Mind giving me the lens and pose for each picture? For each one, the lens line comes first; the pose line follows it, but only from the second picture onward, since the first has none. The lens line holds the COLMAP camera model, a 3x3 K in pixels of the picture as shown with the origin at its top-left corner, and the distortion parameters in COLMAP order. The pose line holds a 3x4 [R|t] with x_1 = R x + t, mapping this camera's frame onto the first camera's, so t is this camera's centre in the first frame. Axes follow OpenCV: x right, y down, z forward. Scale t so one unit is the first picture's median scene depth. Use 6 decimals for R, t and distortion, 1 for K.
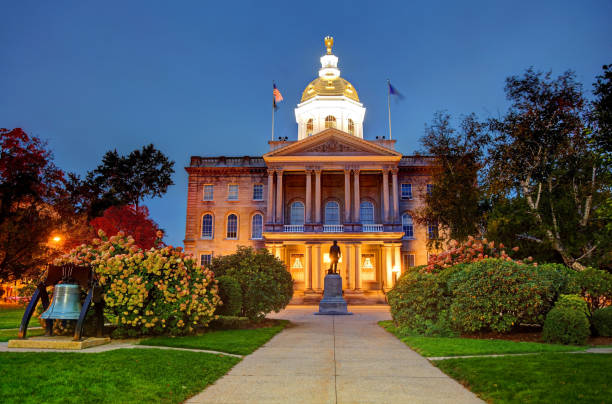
lens RADIAL K [[480.6, 0, 299.9], [0, 480.6, 201.3], [0, 0, 1]] dist [-0.053909, -0.001435]
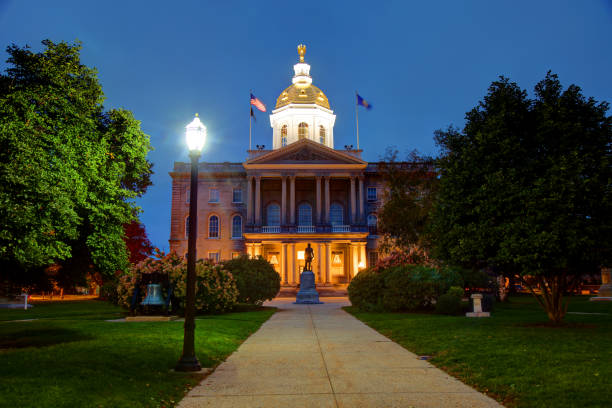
lens RADIAL K [[532.9, 0, 302.6], [0, 532.9, 206.4], [0, 0, 1]] dist [-0.039289, -0.002340]
pose [[0.997566, -0.002317, 0.069695, -0.025305], [-0.000478, 0.999197, 0.040067, -0.045581], [-0.069731, -0.040003, 0.996763, -0.233377]]
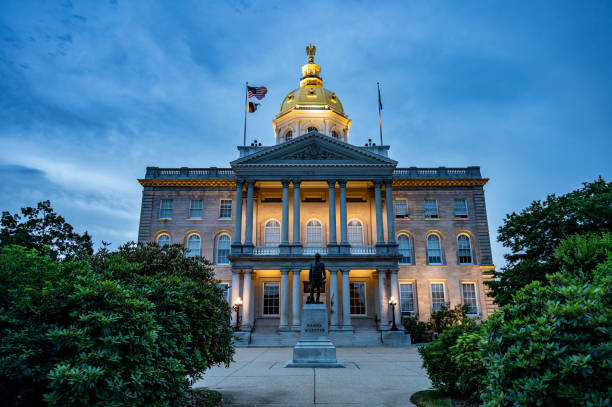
lens RADIAL K [[469.5, 0, 300.4], [0, 469.5, 201.5], [0, 0, 1]] dist [-0.059749, 0.008200]
pose [[0.999324, 0.002805, 0.036657, 0.014502], [-0.000050, 0.997187, -0.074957, 0.031060], [-0.036764, 0.074904, 0.996513, 0.190659]]
